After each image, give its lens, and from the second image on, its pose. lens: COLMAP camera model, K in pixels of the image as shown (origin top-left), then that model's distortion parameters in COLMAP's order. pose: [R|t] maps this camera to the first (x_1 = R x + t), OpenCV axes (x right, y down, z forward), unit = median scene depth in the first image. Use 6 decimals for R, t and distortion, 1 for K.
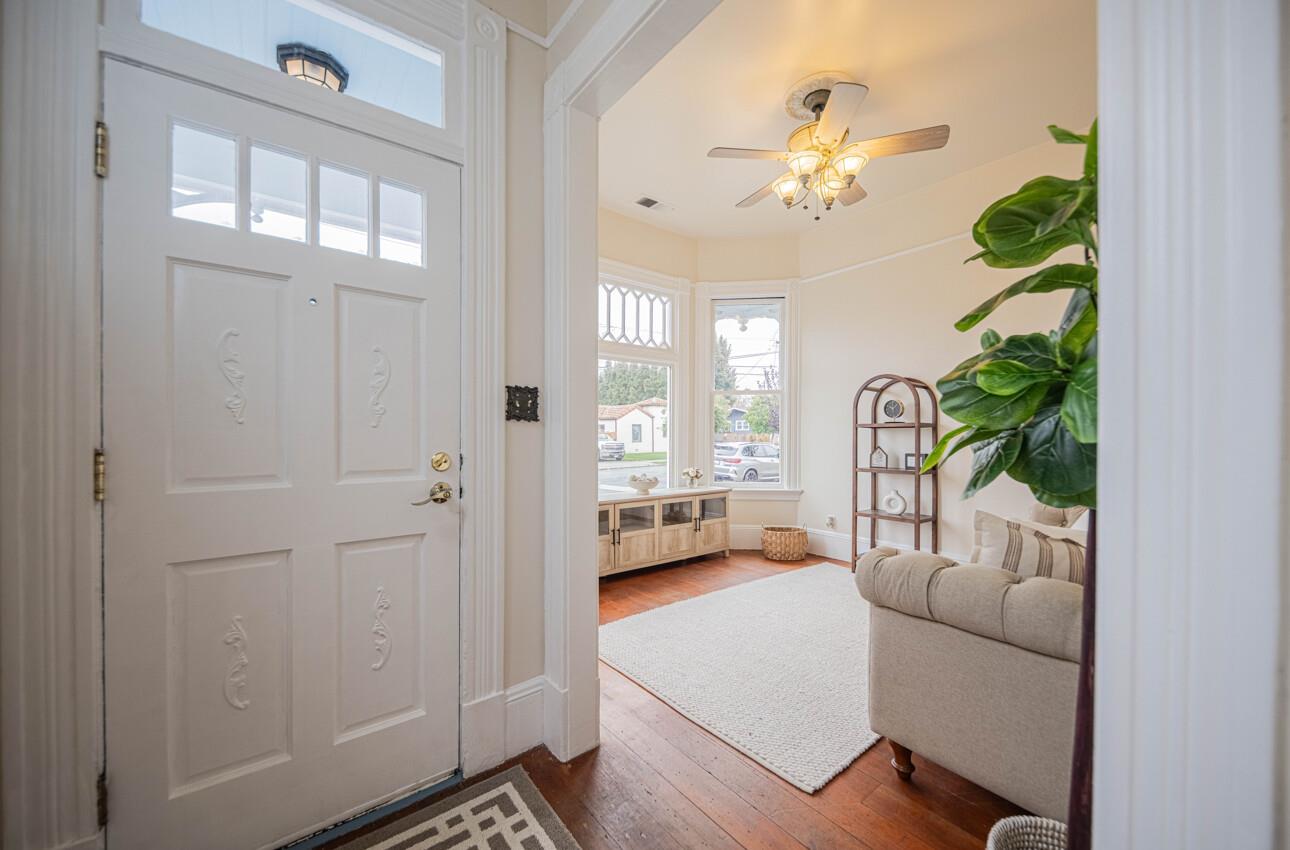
lens RADIAL K [[466.2, 0, 644.7], [0, 466.2, 435.4], [0, 0, 1]] dist [0.014267, -0.007417]
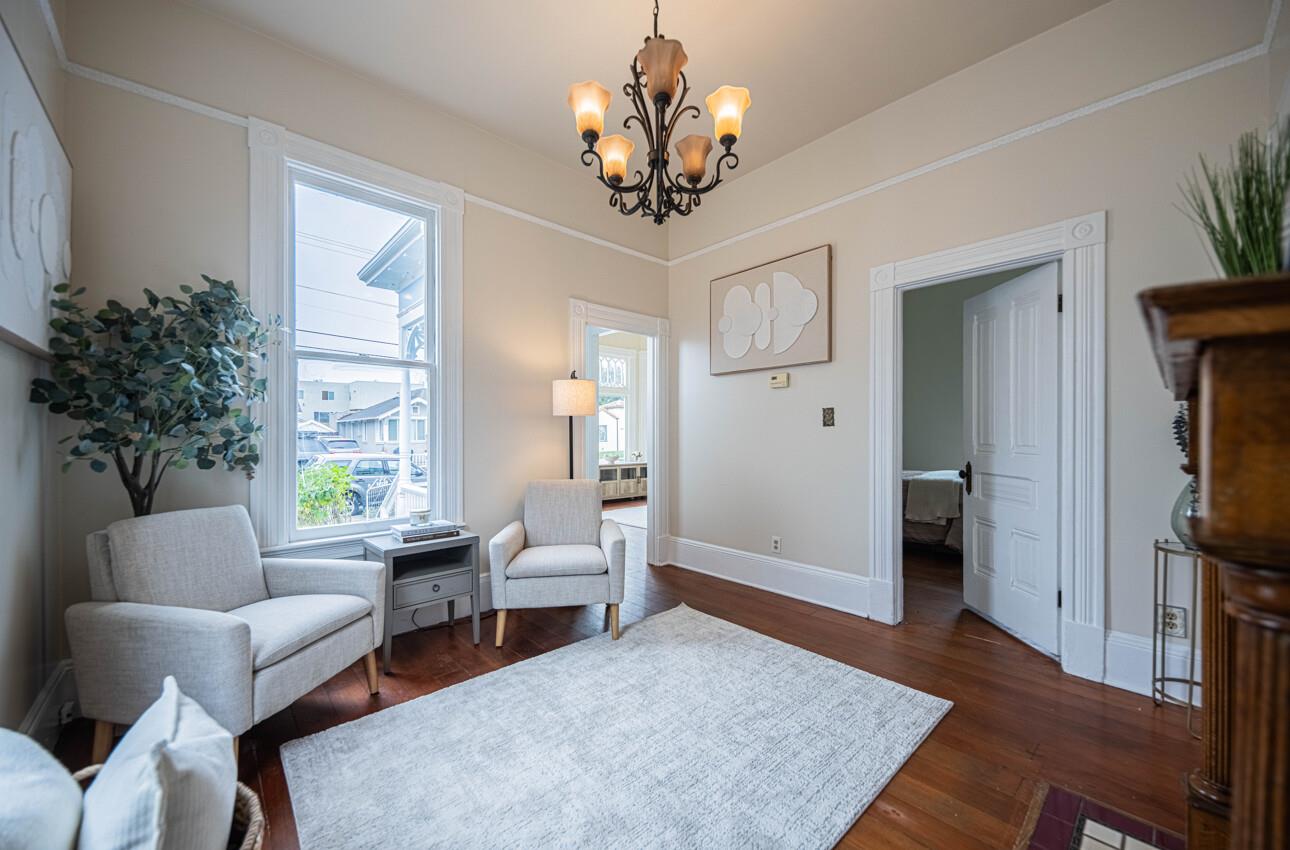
lens RADIAL K [[466.2, 0, 644.7], [0, 466.2, 435.4], [0, 0, 1]] dist [0.014267, -0.007417]
pose [[0.997157, -0.001890, 0.075328, -0.027472], [0.001995, 0.999997, -0.001319, 0.021612], [-0.075326, 0.001466, 0.997158, -2.540823]]
